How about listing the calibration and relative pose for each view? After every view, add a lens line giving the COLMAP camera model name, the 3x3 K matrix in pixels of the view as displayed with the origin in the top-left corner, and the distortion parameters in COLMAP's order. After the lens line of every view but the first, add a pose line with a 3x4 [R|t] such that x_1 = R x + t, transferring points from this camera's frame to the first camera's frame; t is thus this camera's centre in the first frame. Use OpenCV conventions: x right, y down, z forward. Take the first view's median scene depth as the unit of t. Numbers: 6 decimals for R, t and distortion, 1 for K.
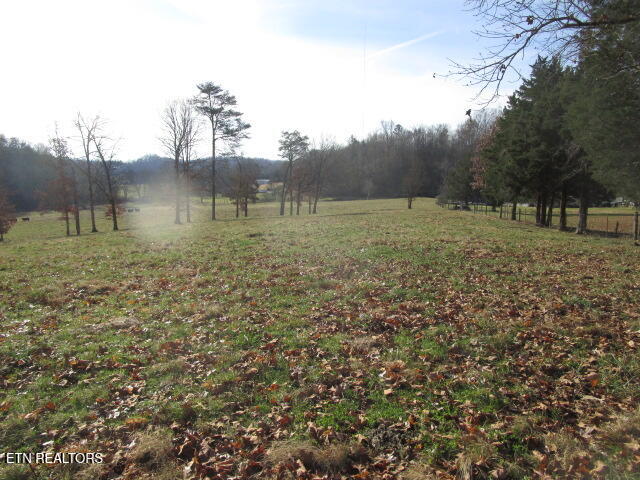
lens RADIAL K [[457.2, 0, 320.0], [0, 457.2, 240.0], [0, 0, 1]] dist [-0.022543, 0.002705]
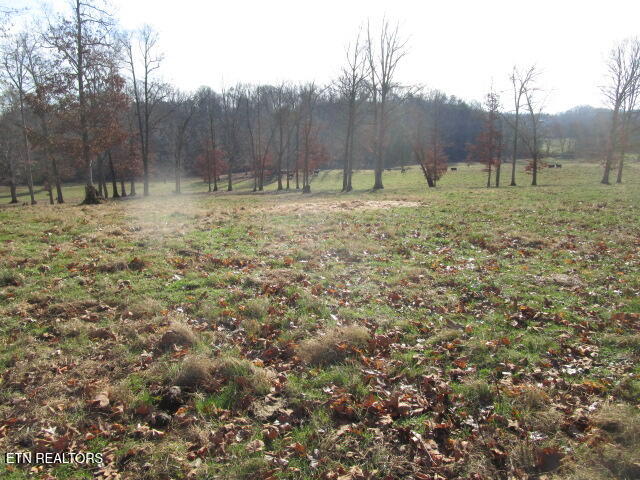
lens RADIAL K [[457.2, 0, 320.0], [0, 457.2, 240.0], [0, 0, 1]] dist [-0.022543, 0.002705]
pose [[0.653234, 0.165778, -0.738785, -0.070172], [-0.092244, 0.985893, 0.139665, 0.008531], [0.751516, -0.023086, 0.659311, -0.033038]]
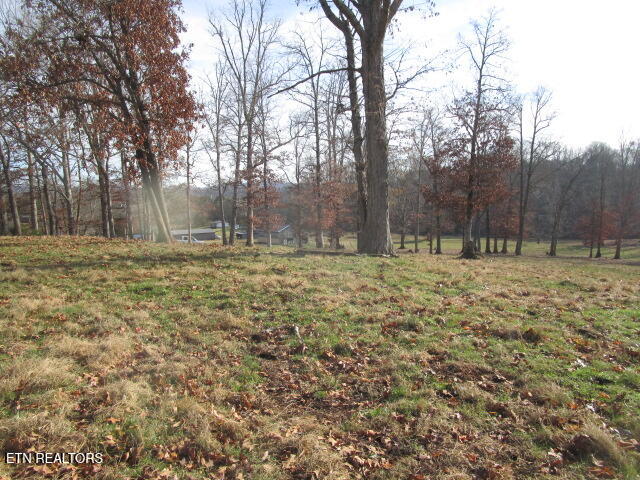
lens RADIAL K [[457.2, 0, 320.0], [0, 457.2, 240.0], [0, 0, 1]] dist [-0.022543, 0.002705]
pose [[-0.061120, 0.100351, -0.993073, -0.143945], [-0.133857, 0.985122, 0.107786, 0.003650], [0.989114, 0.139518, -0.046778, -0.088747]]
